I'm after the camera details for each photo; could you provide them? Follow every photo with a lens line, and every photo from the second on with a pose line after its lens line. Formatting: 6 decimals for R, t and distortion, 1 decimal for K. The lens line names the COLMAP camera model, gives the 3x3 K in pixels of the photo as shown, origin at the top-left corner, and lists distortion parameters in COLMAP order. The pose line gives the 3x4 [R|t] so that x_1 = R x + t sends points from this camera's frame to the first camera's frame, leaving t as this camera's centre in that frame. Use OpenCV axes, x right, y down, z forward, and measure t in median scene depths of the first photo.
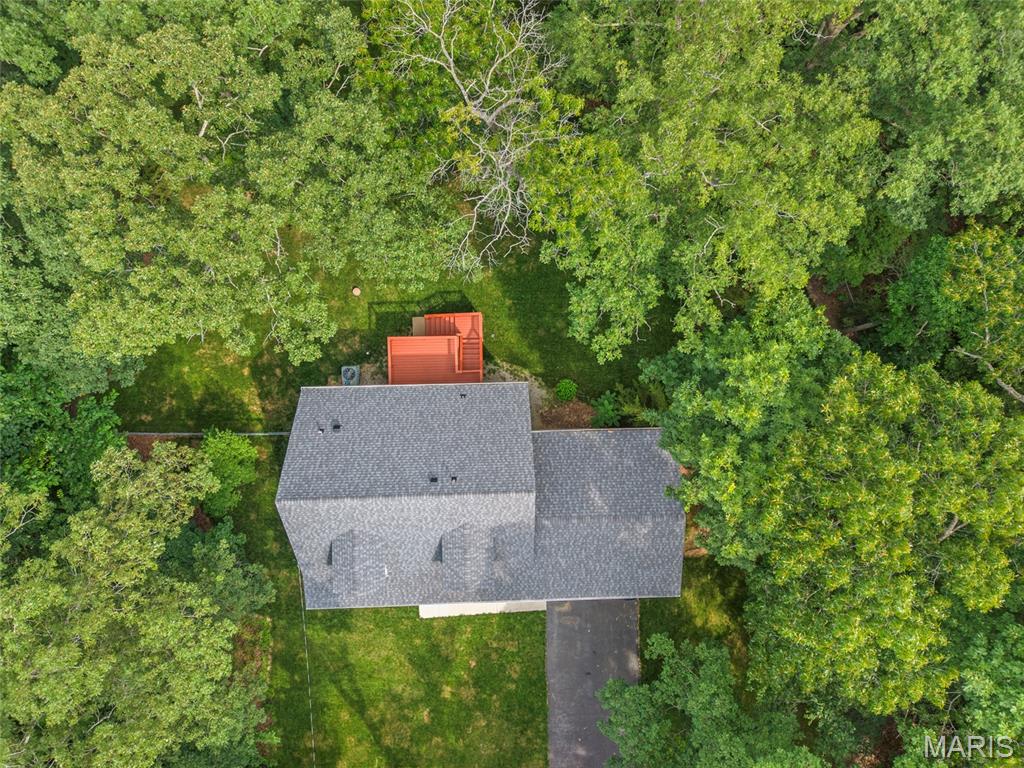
lens RADIAL K [[698.1, 0, 512.6], [0, 698.1, 377.3], [0, 0, 1]] dist [0.010986, -0.005454]
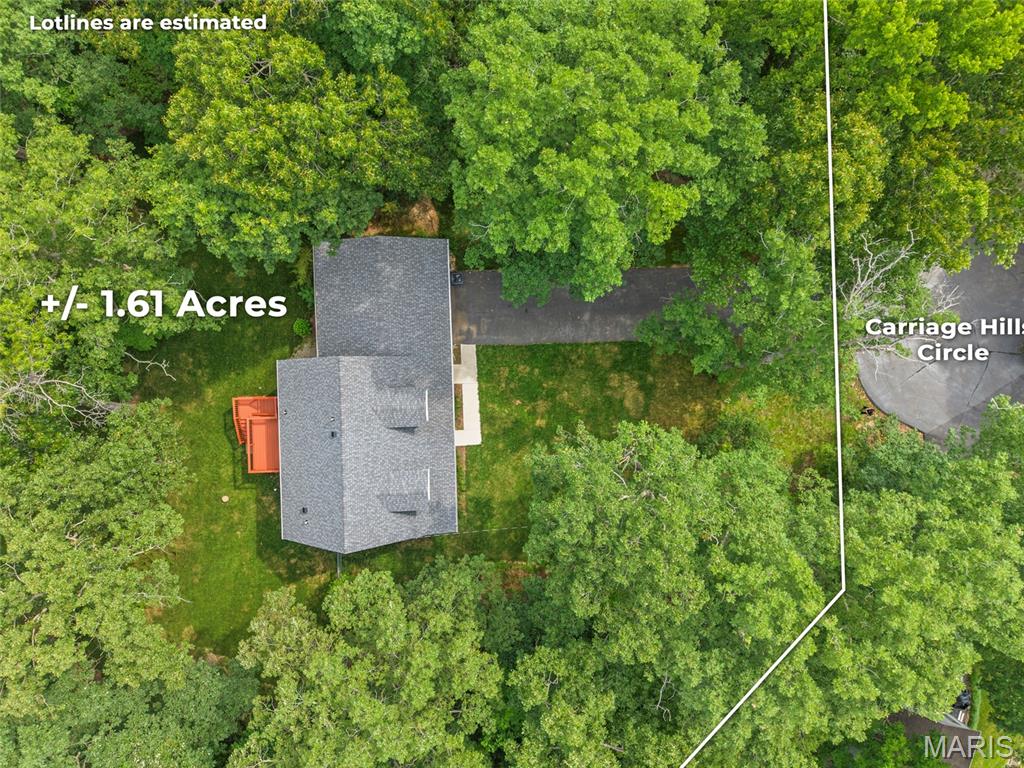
lens RADIAL K [[698.1, 0, 519.0], [0, 698.1, 382.1], [0, 0, 1]] dist [0.010986, -0.005454]
pose [[-0.006764, -0.999570, -0.028515, 0.017564], [0.999506, -0.007633, 0.030497, 0.421354], [-0.030701, -0.028294, 0.999128, -0.289437]]
